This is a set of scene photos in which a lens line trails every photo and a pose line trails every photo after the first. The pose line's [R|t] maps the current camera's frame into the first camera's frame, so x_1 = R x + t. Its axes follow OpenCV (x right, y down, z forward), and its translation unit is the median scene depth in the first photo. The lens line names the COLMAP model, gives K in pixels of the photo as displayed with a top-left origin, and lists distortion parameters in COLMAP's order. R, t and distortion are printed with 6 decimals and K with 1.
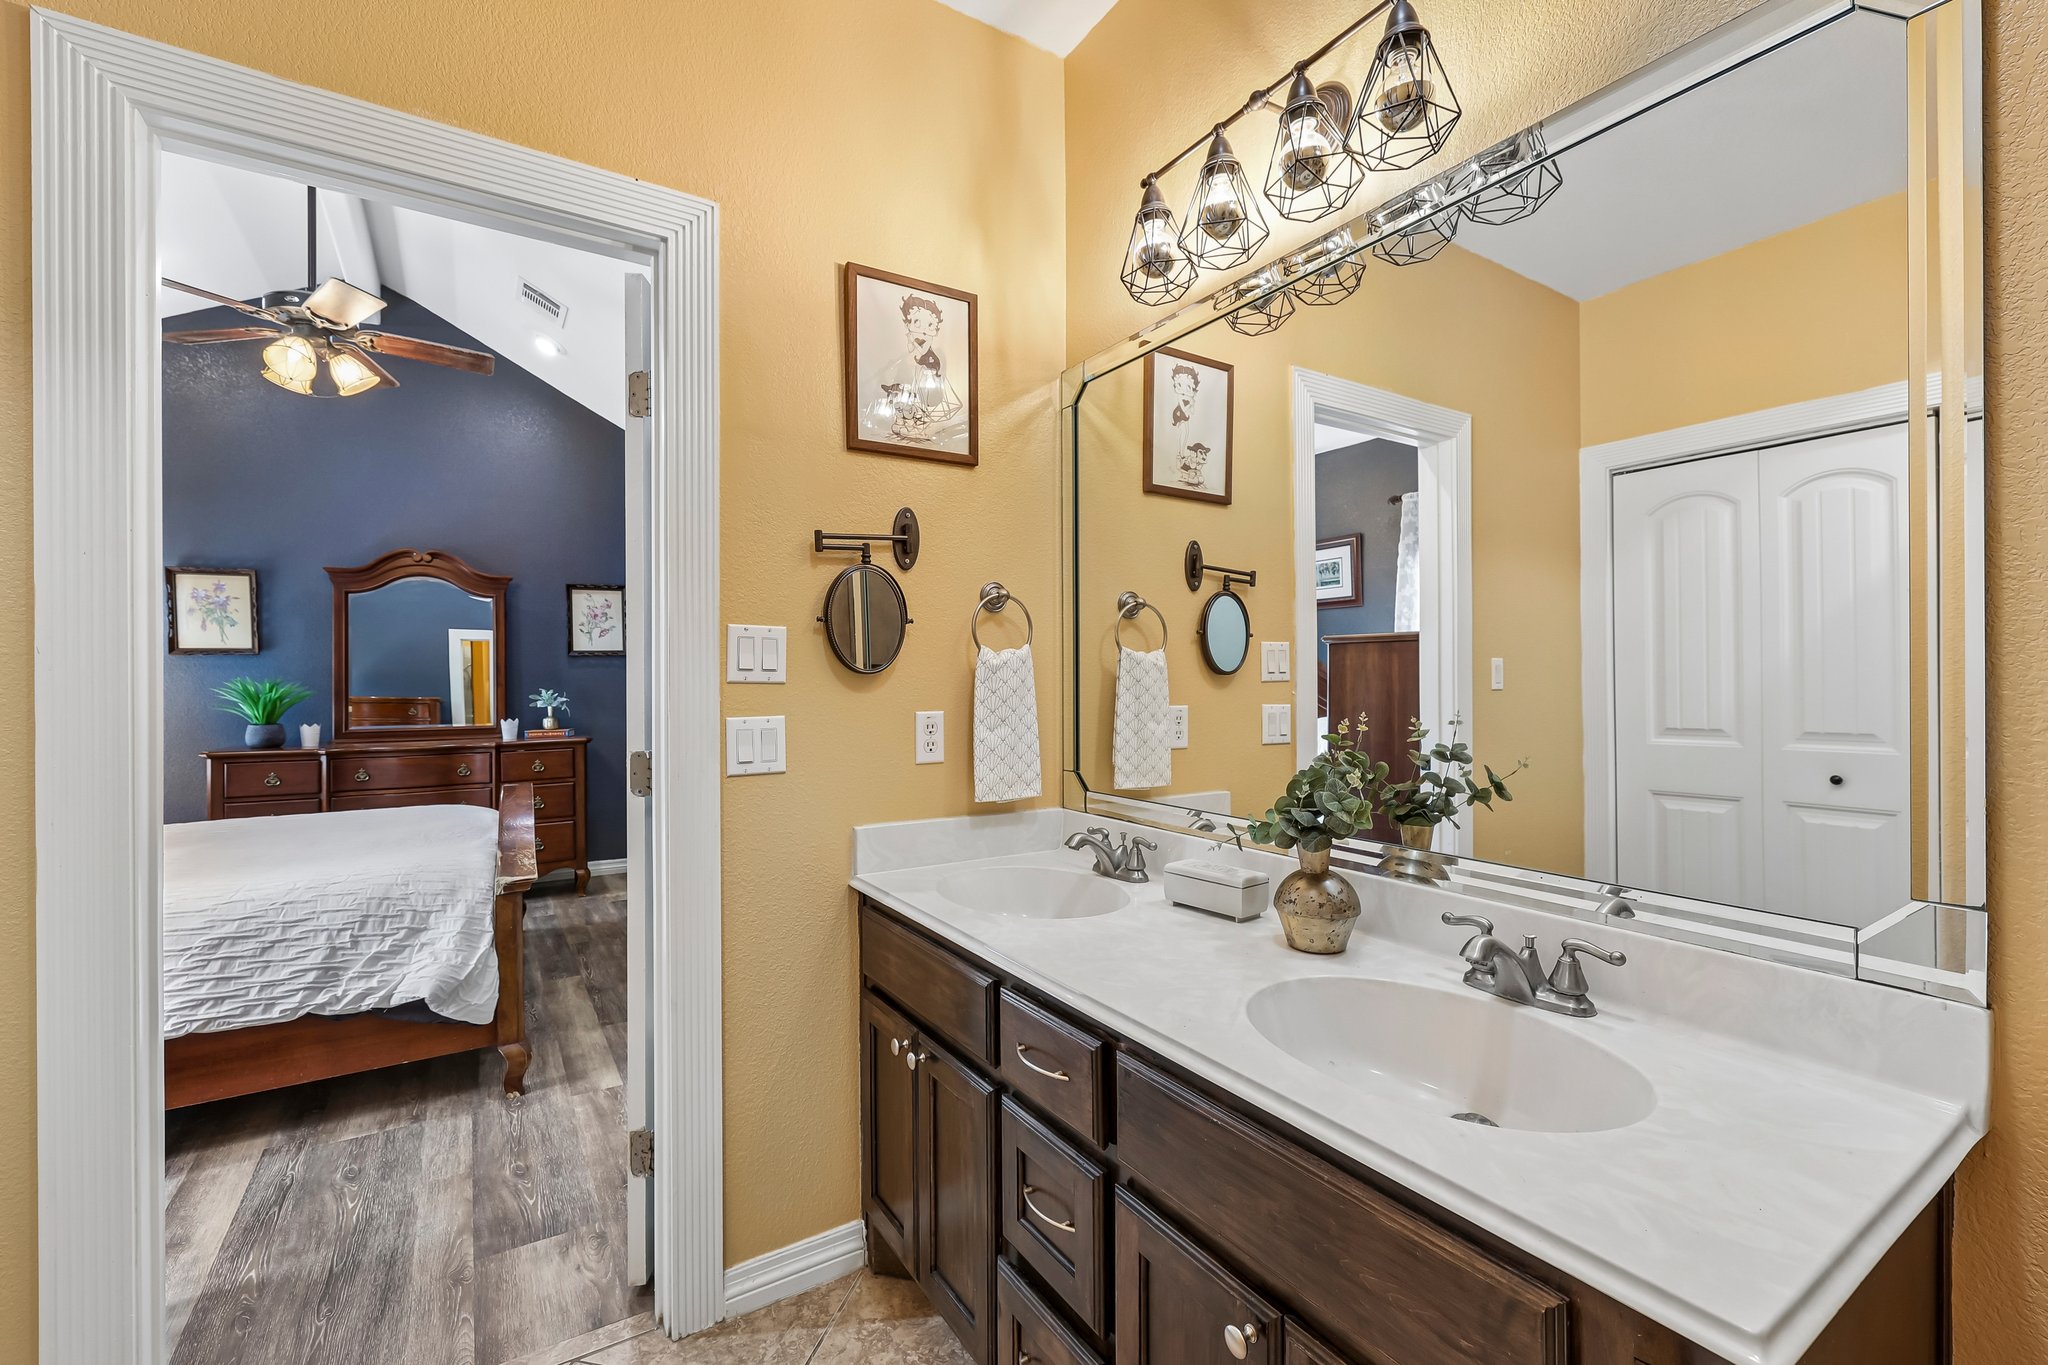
lens RADIAL K [[880.2, 0, 1032.2], [0, 880.2, 685.1], [0, 0, 1]] dist [-0.000857, 0.000620]
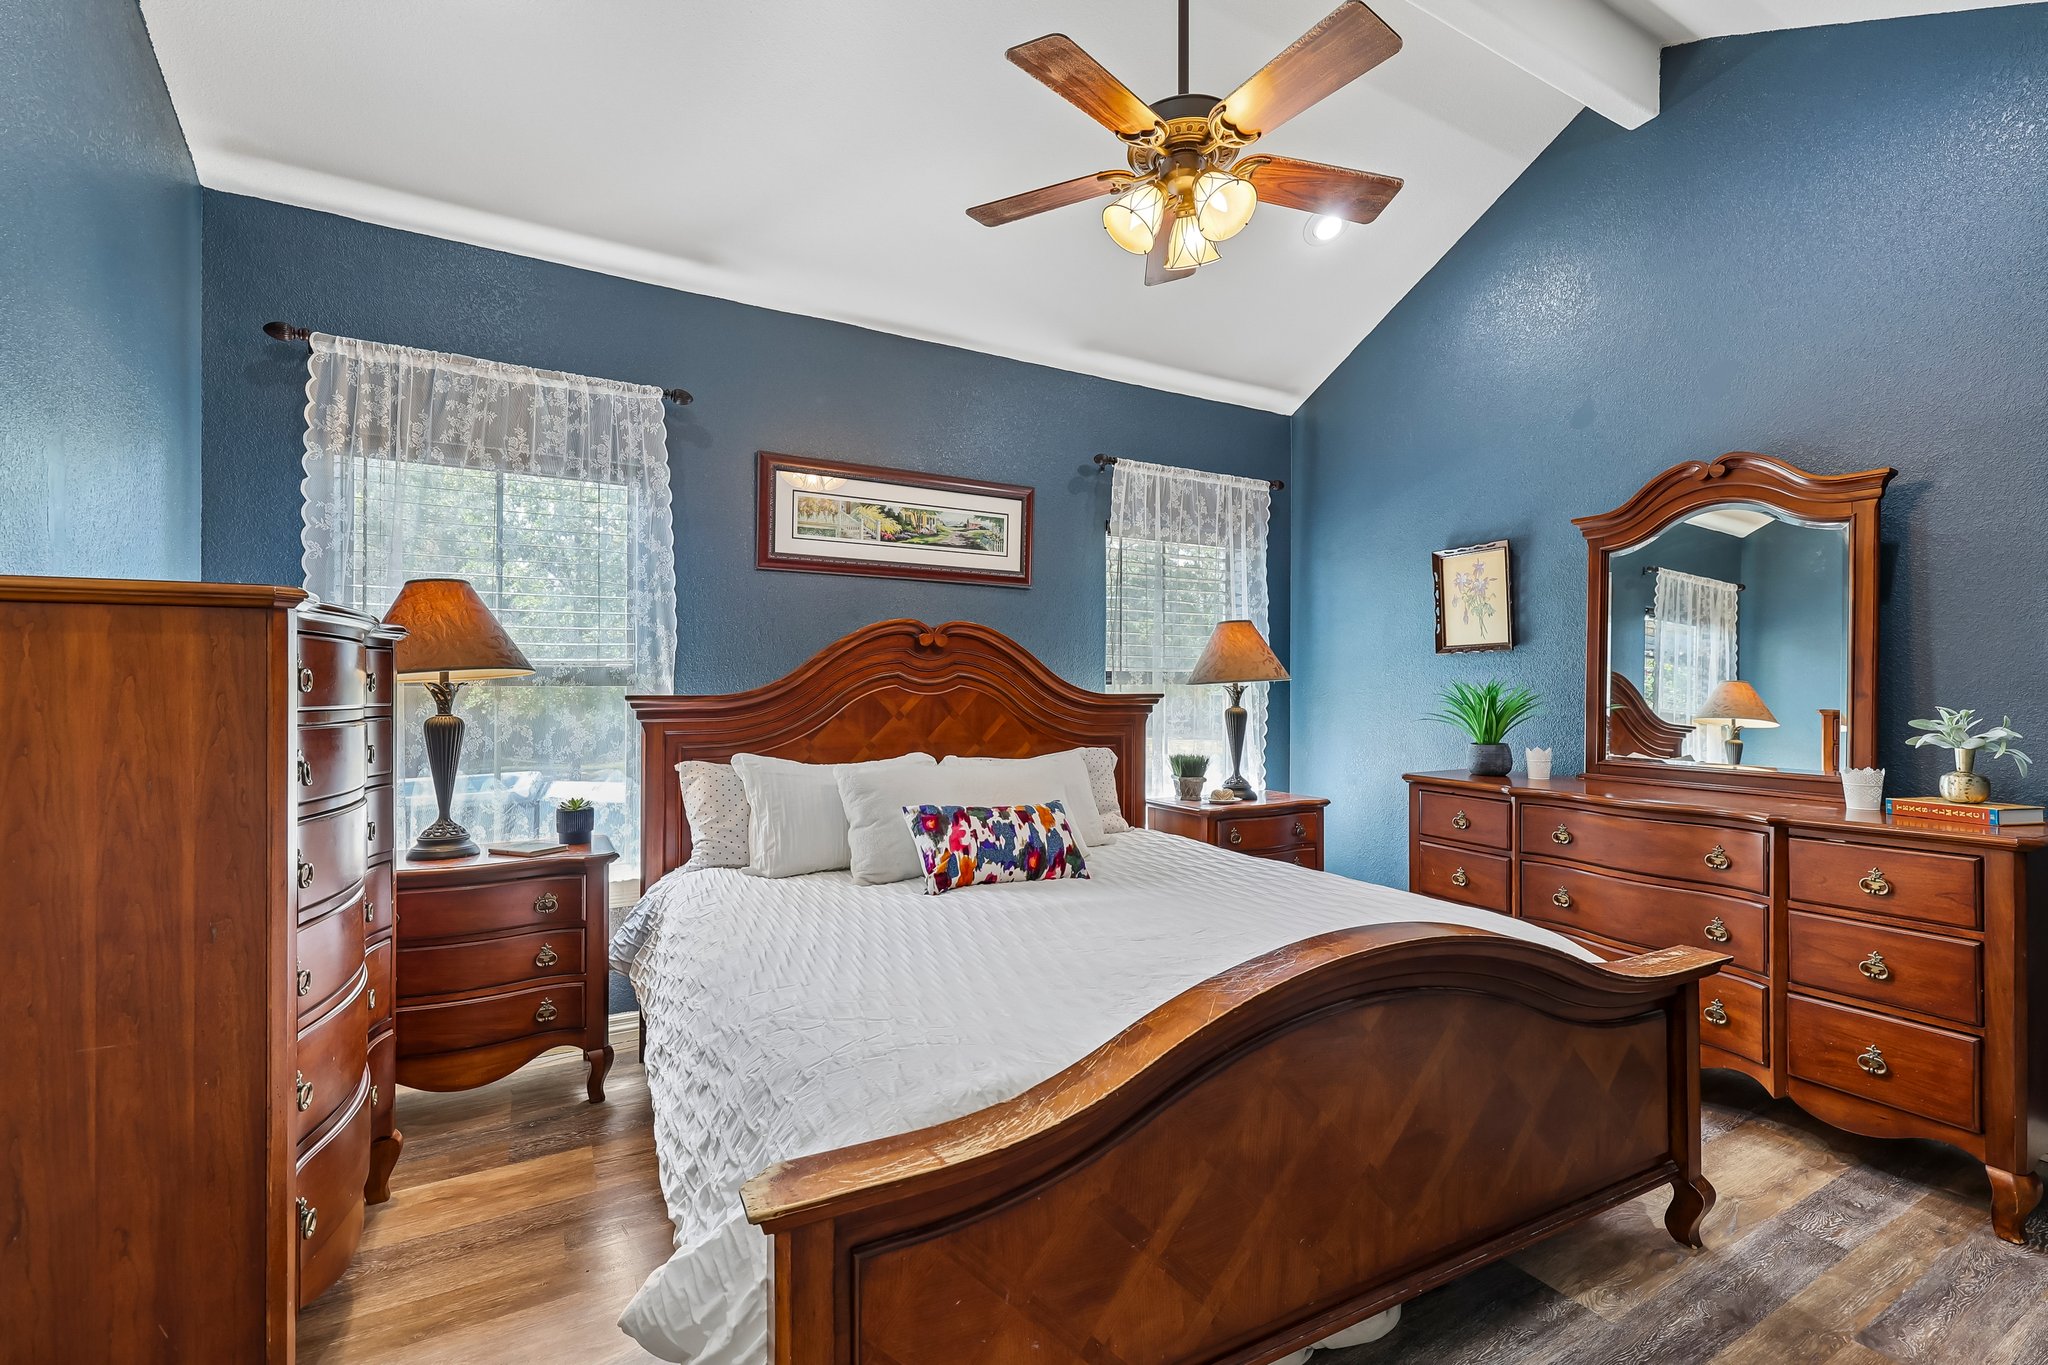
lens RADIAL K [[880.2, 0, 1032.2], [0, 880.2, 685.1], [0, 0, 1]] dist [-0.000857, 0.000620]
pose [[-0.030597, 0.005300, -0.999518, -0.110589], [-0.004907, 0.999973, 0.005453, -0.007327], [0.999520, 0.005072, -0.030570, 0.617946]]
